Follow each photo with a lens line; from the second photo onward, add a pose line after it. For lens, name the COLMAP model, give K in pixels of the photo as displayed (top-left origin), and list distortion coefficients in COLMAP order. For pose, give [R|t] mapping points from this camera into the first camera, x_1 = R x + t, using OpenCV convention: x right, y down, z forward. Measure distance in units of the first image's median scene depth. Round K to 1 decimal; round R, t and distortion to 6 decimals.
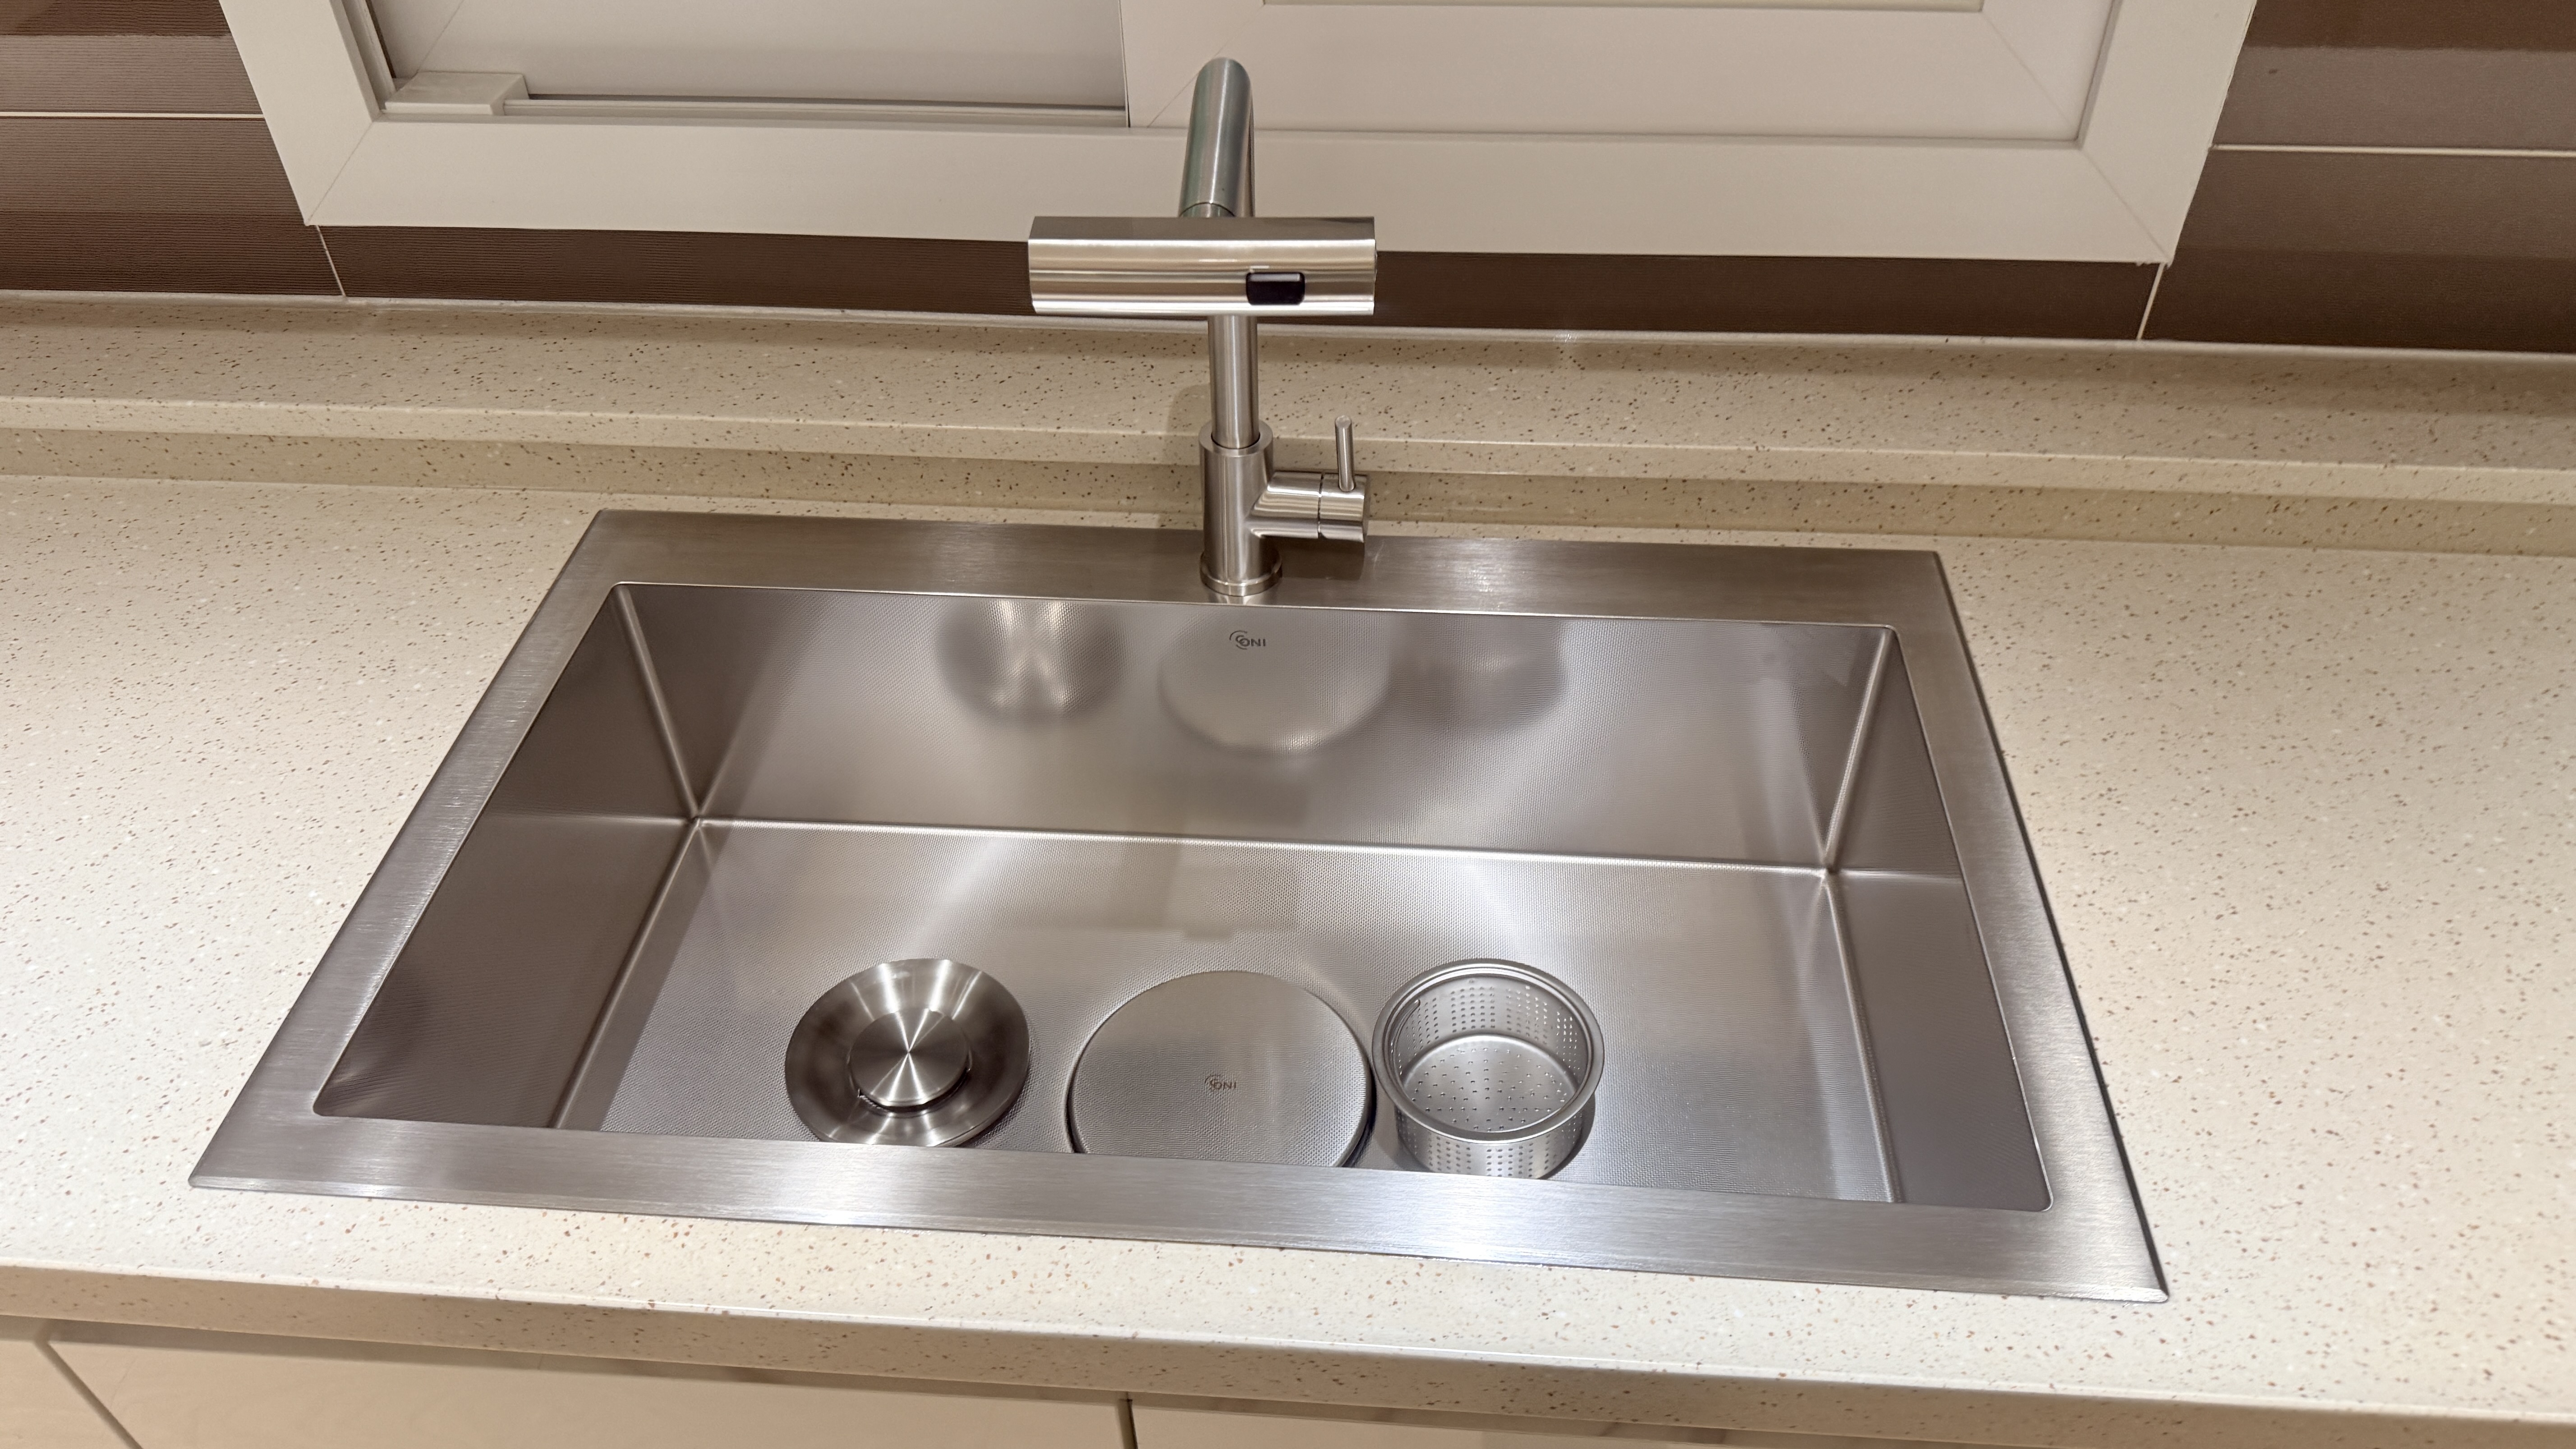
lens RADIAL K [[1805.6, 0, 1293.9], [0, 1805.6, 690.3], [0, 0, 1]] dist [-0.002218, -0.000155]
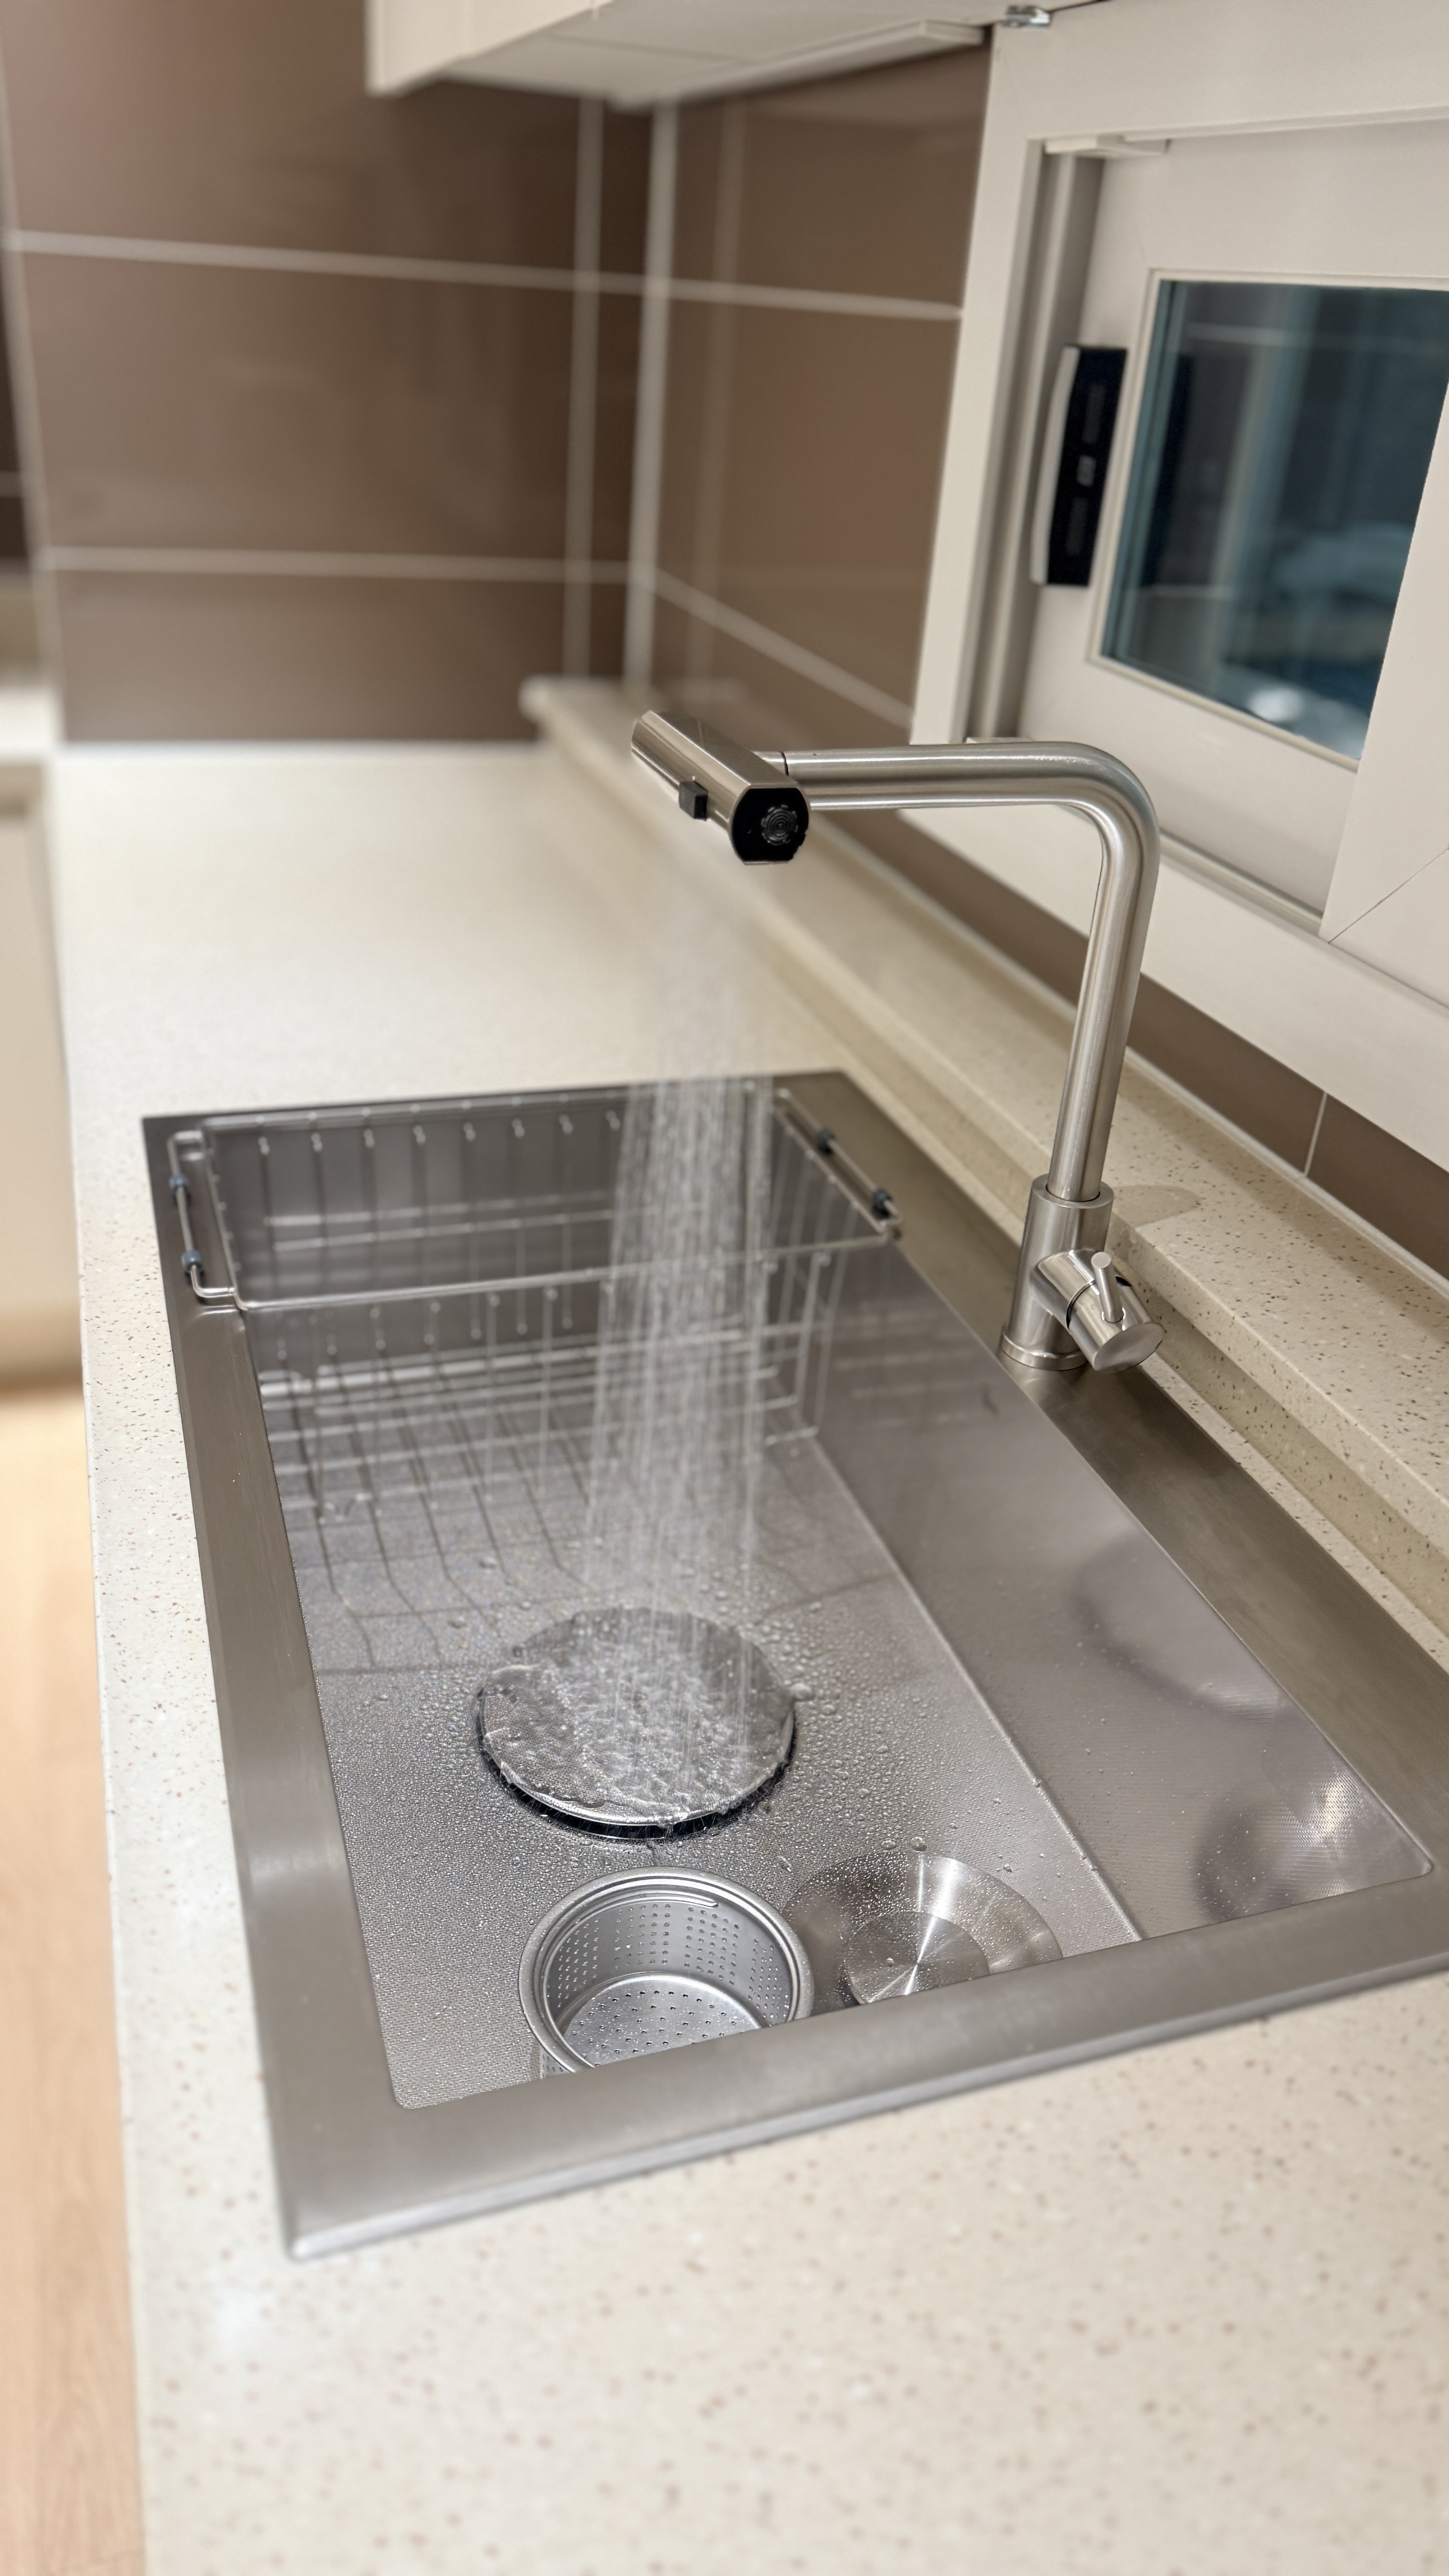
lens RADIAL K [[1829.7, 0, 725.4], [0, 1829.7, 1301.3], [0, 0, 1]] dist [0.006134, -0.038592]
pose [[0.384559, 0.481946, -0.787300, 0.642483], [-0.660541, 0.739448, 0.130010, -0.100723], [0.644825, 0.470048, 0.602707, 0.344345]]
